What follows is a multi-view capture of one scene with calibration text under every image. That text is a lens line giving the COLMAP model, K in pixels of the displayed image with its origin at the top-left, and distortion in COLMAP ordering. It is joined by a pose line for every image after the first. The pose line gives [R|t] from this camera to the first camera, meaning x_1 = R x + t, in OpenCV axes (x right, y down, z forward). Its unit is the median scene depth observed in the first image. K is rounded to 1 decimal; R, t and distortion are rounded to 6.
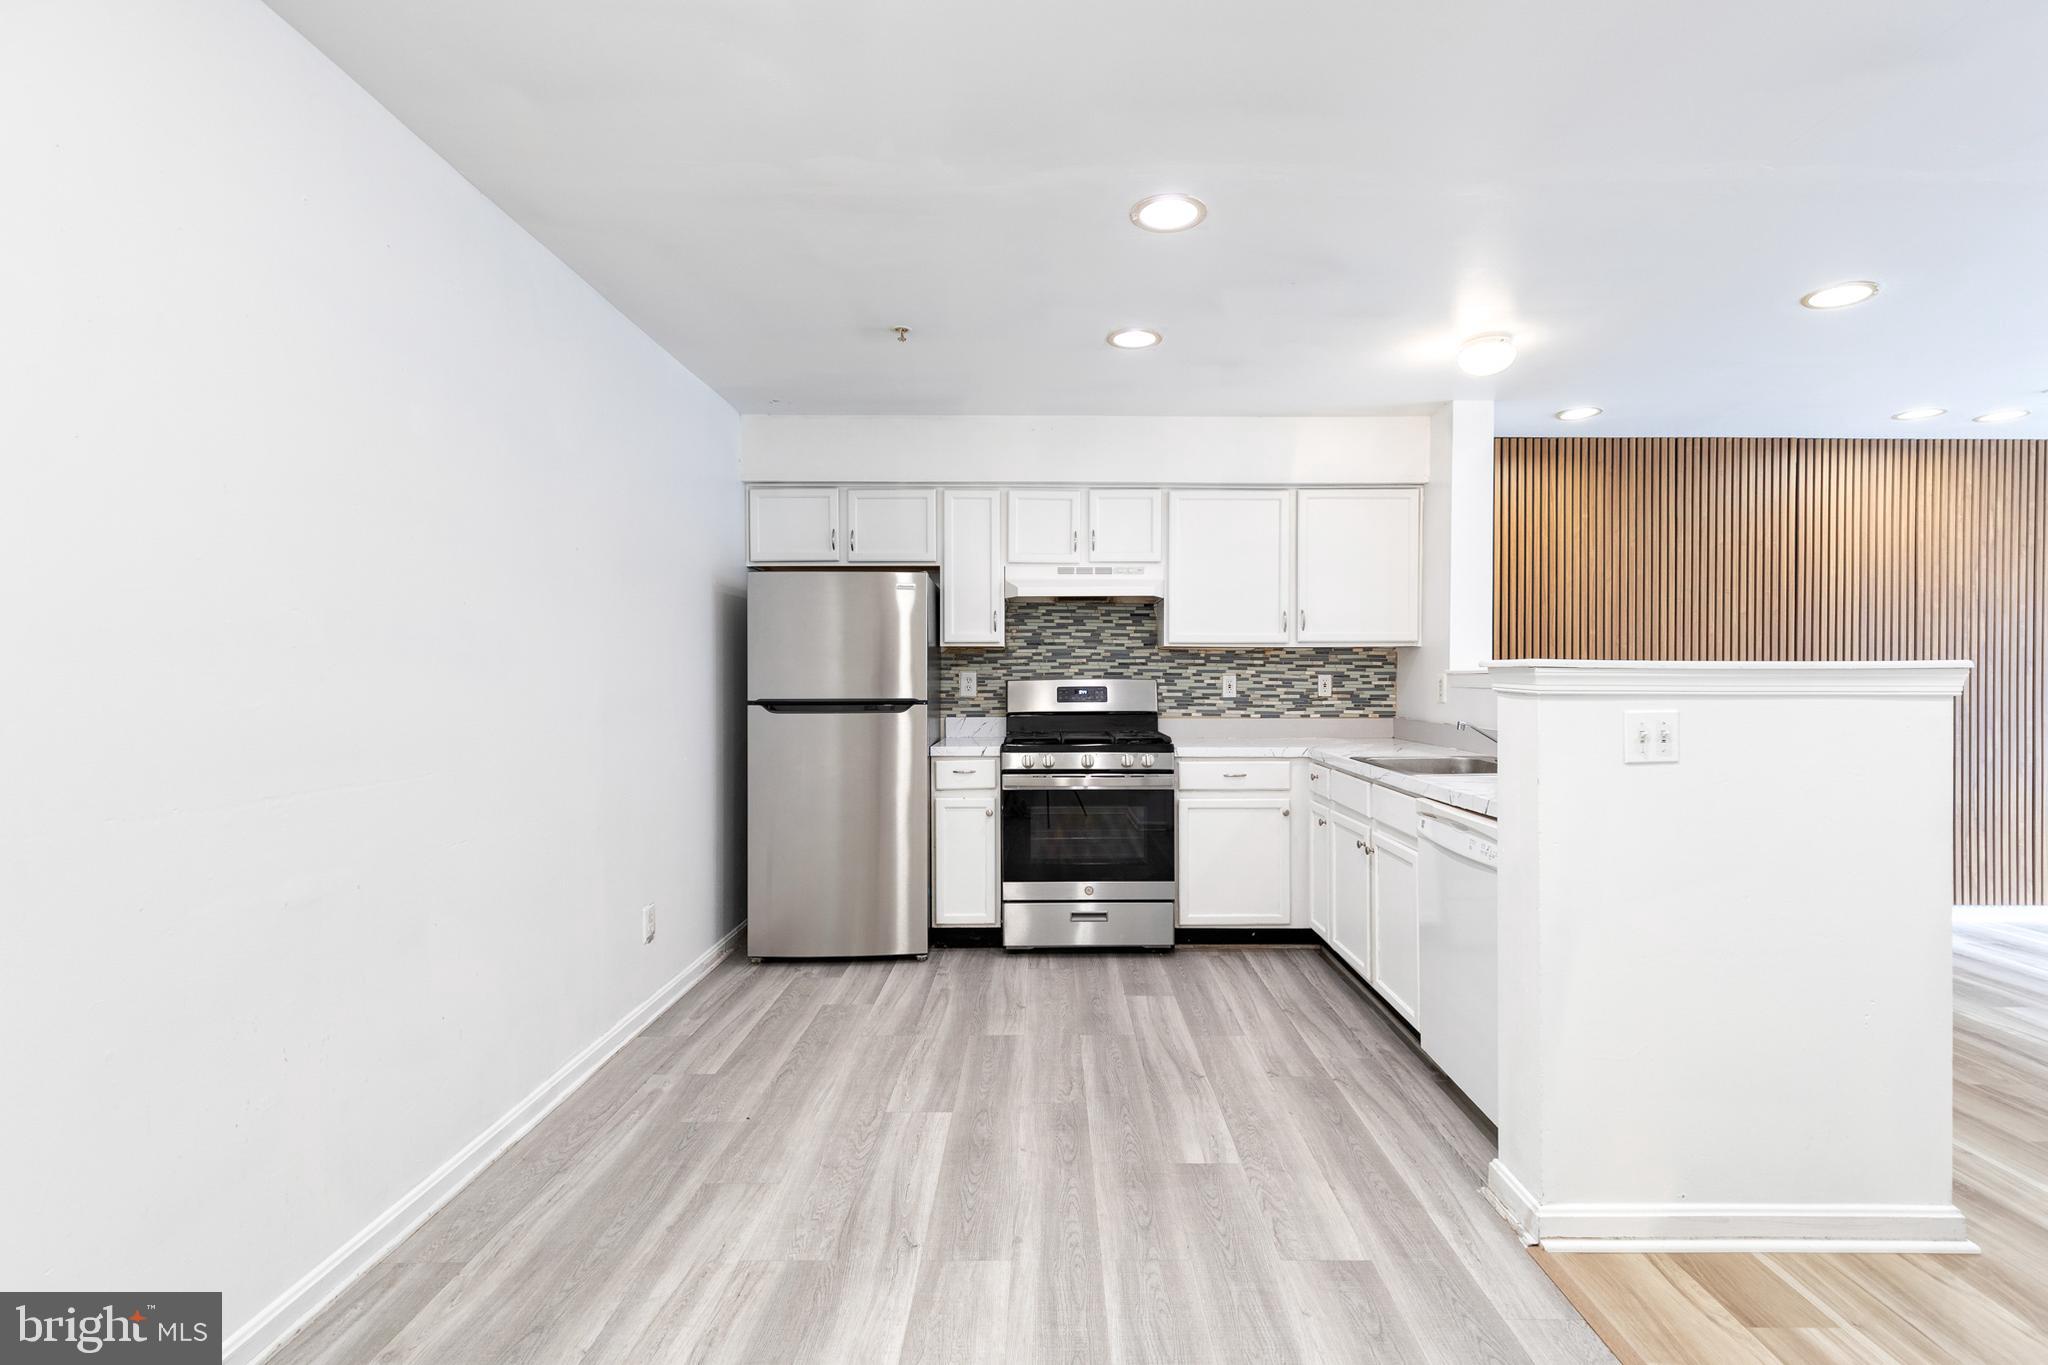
lens RADIAL K [[915.7, 0, 1050.0], [0, 915.7, 682.4], [0, 0, 1]] dist [0.007111, -0.000501]
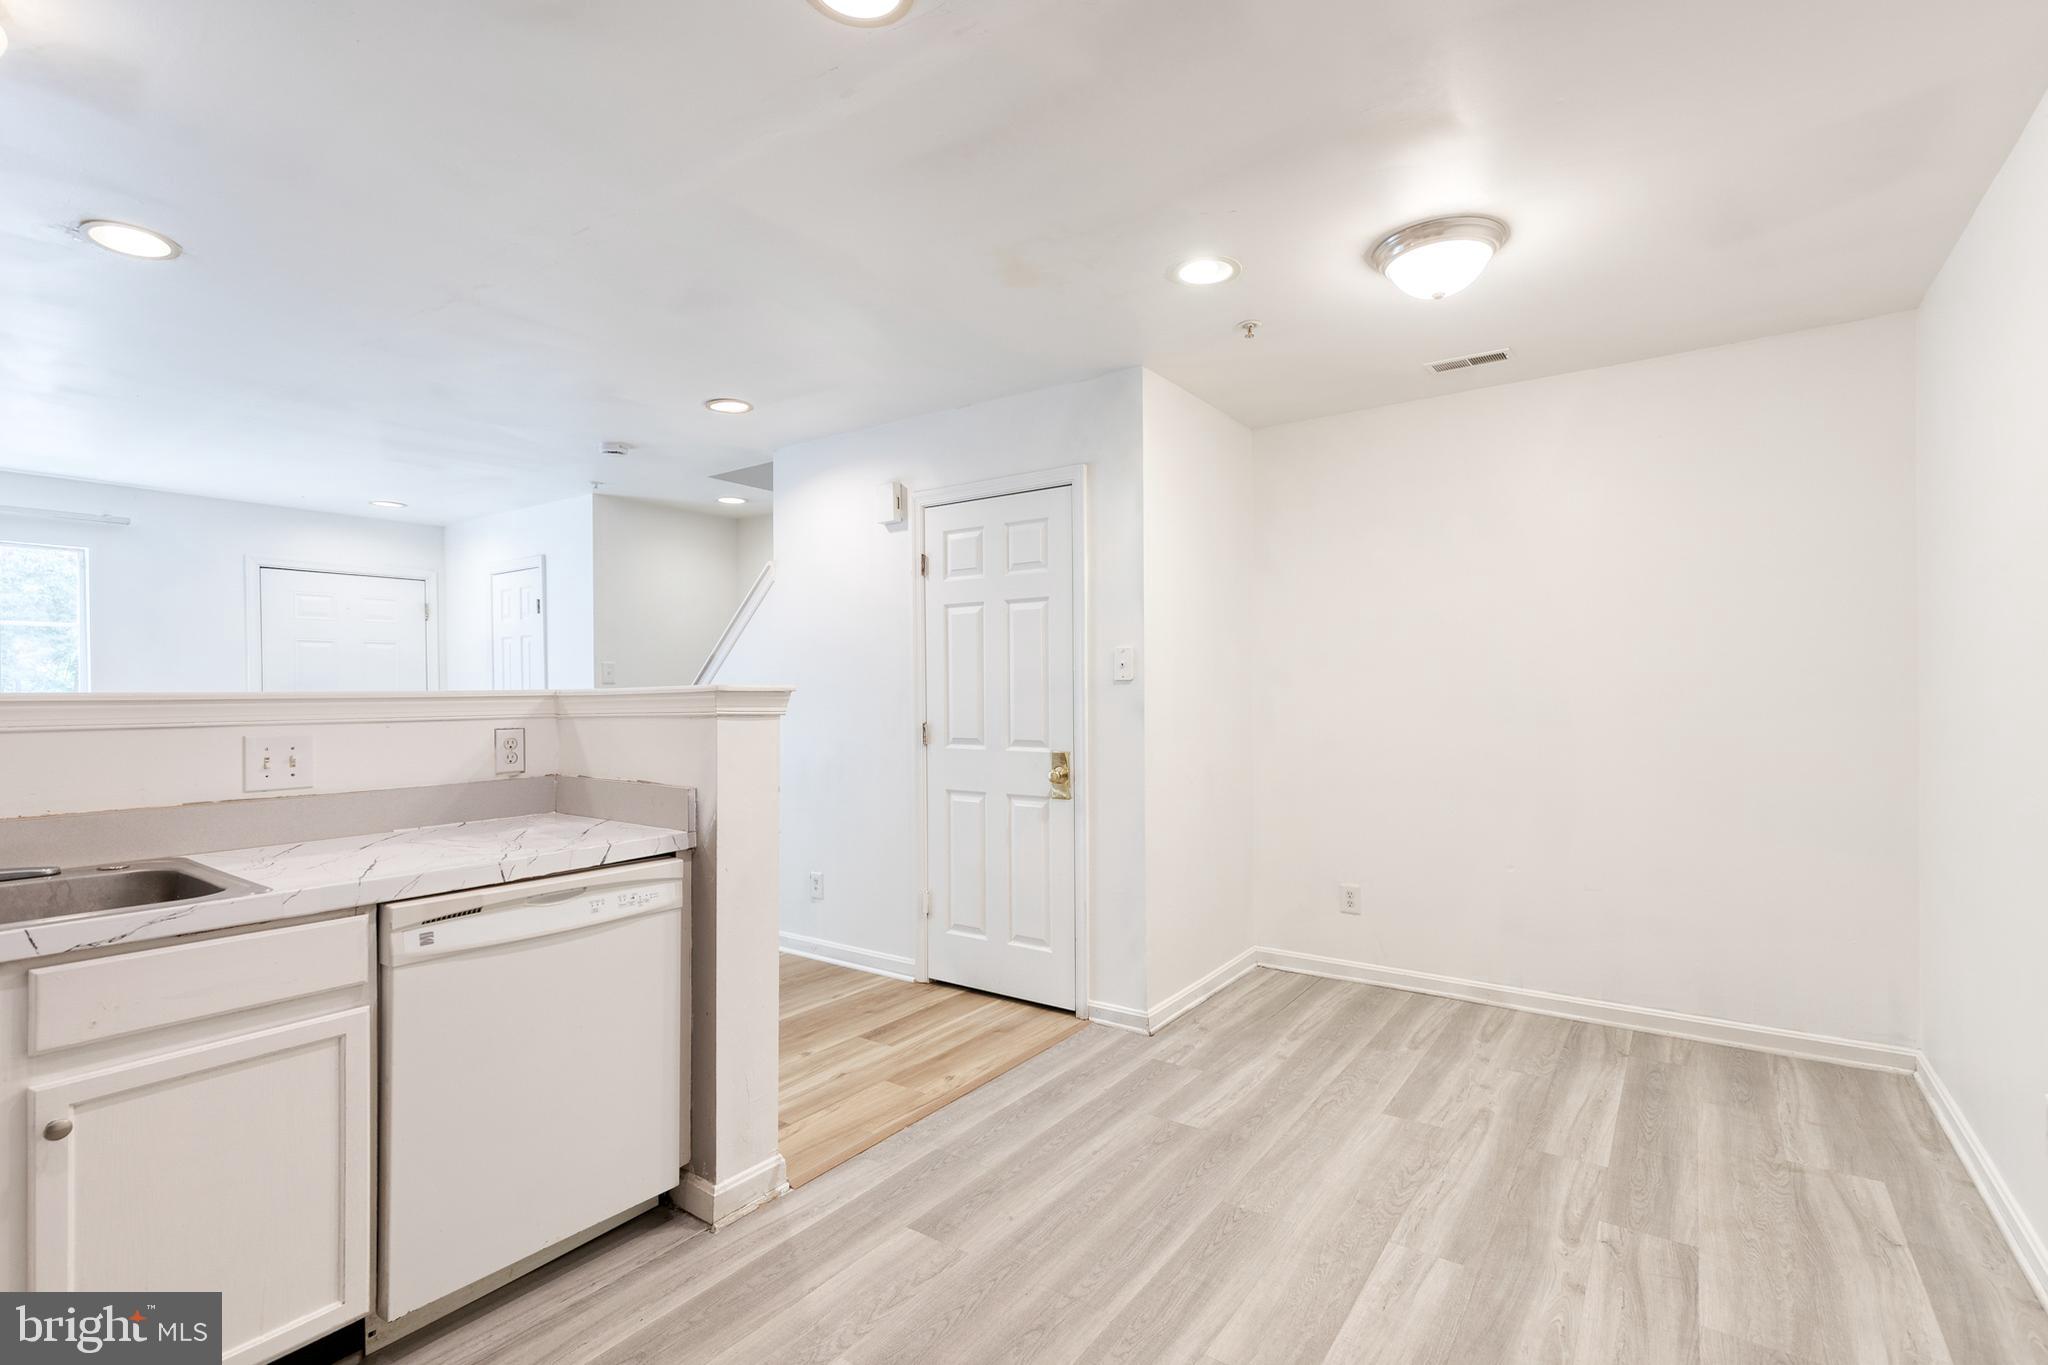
lens RADIAL K [[940.4, 0, 1053.3], [0, 940.4, 687.7], [0, 0, 1]] dist [0.012691, 0.000138]
pose [[-0.821519, 0.008271, 0.570121, -0.198355], [0.010977, 0.999939, 0.001311, -0.008251], [-0.570075, 0.007336, -0.821560, 0.806820]]
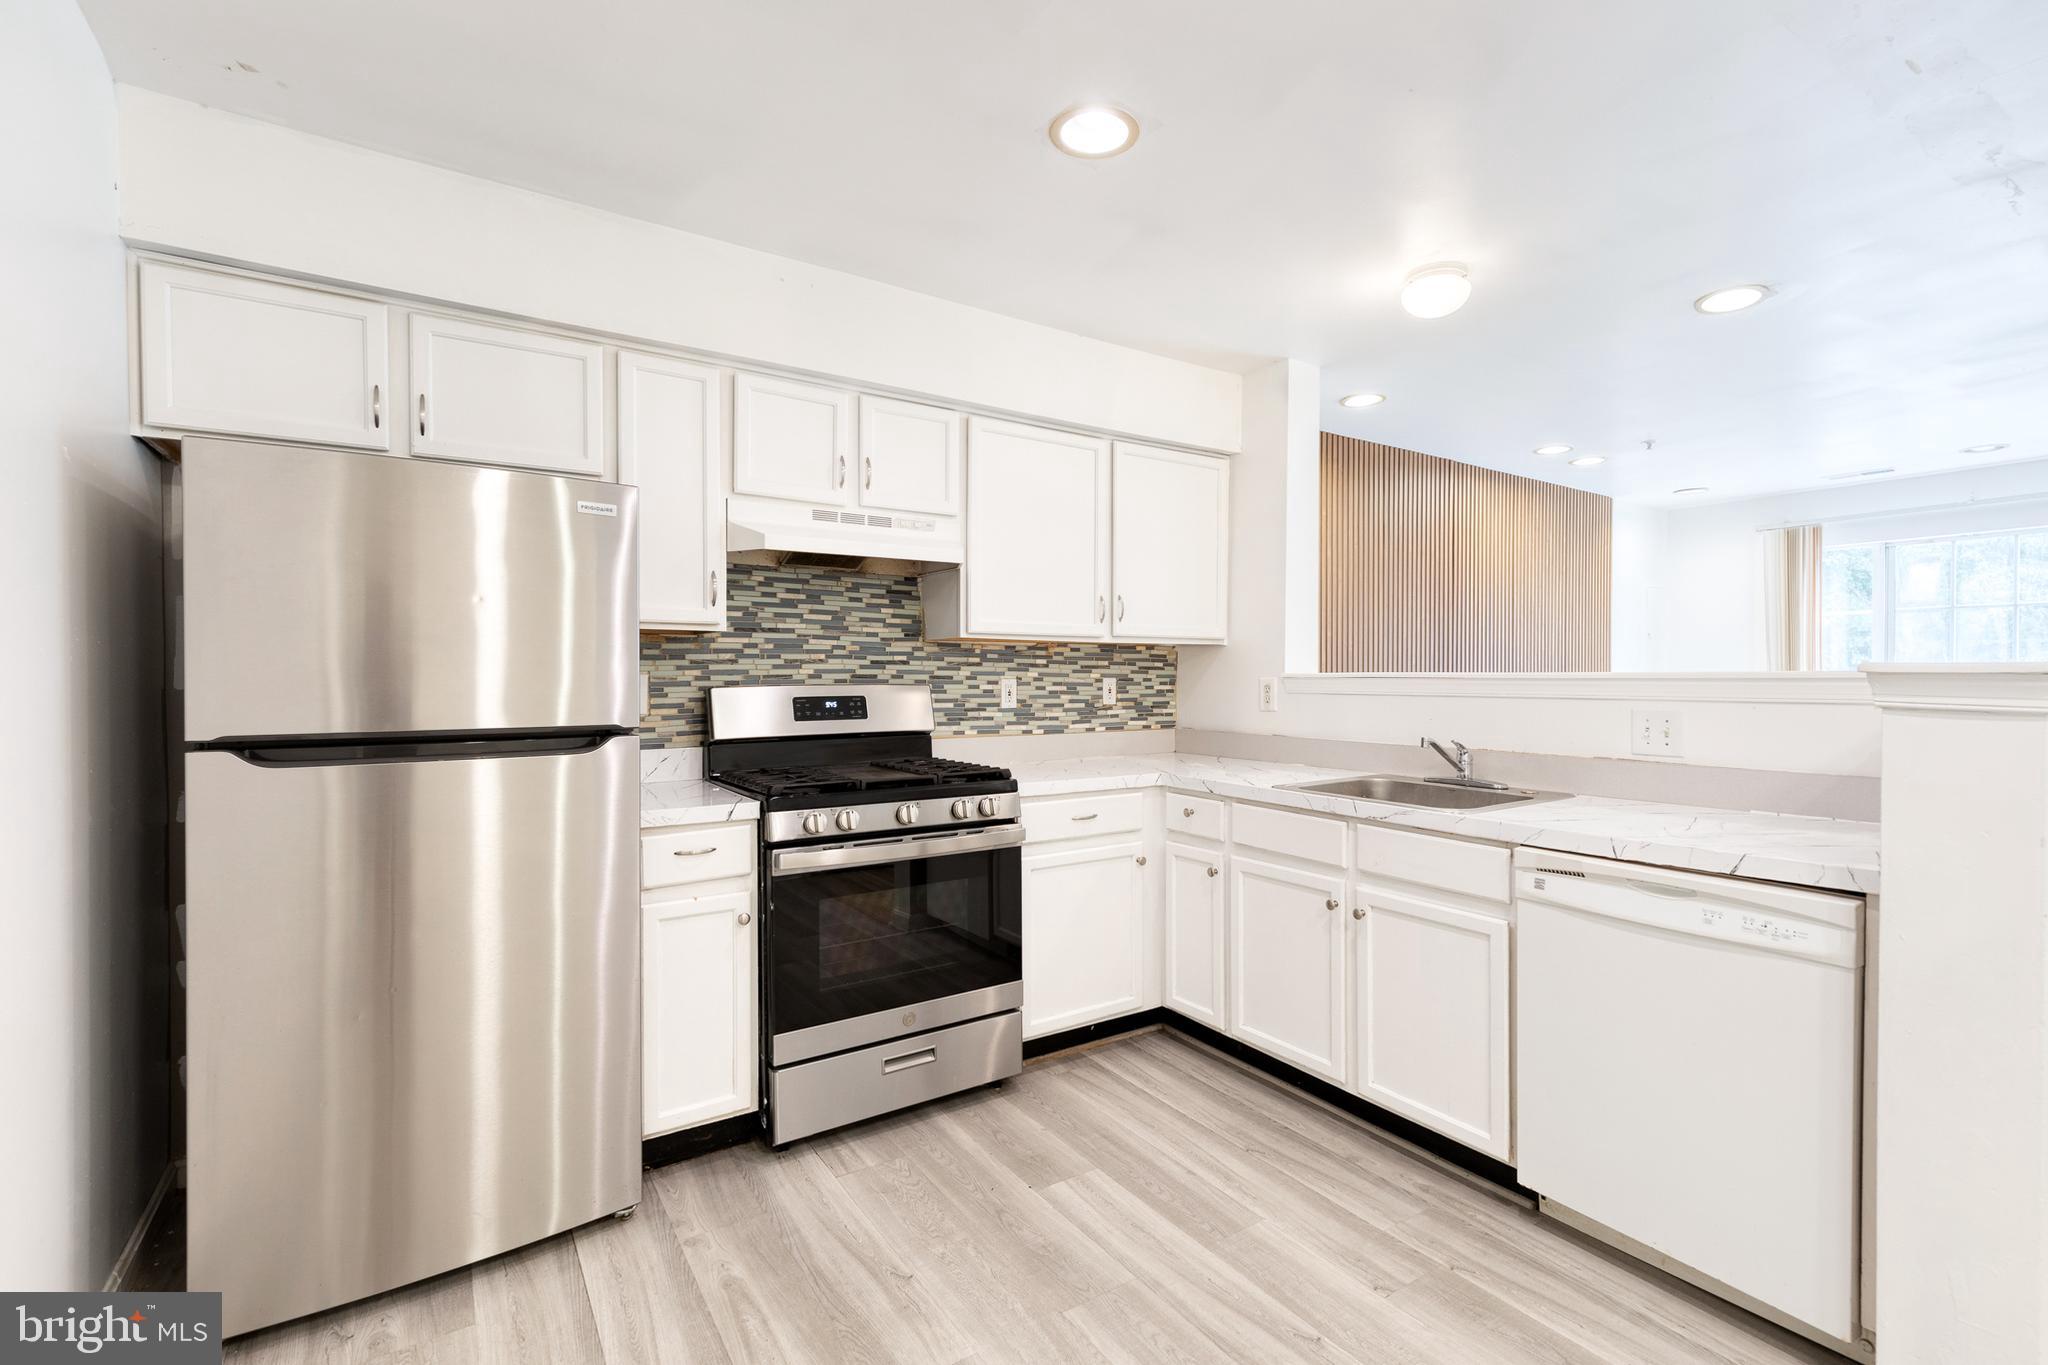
lens RADIAL K [[912.8, 0, 1041.5], [0, 912.8, 685.3], [0, 0, 1]] dist [0.006411, -0.000548]
pose [[0.833964, -0.005068, 0.551796, -0.206928], [0.003558, 0.999986, 0.003807, -0.005413], [-0.551808, -0.001211, 0.833970, 0.381297]]
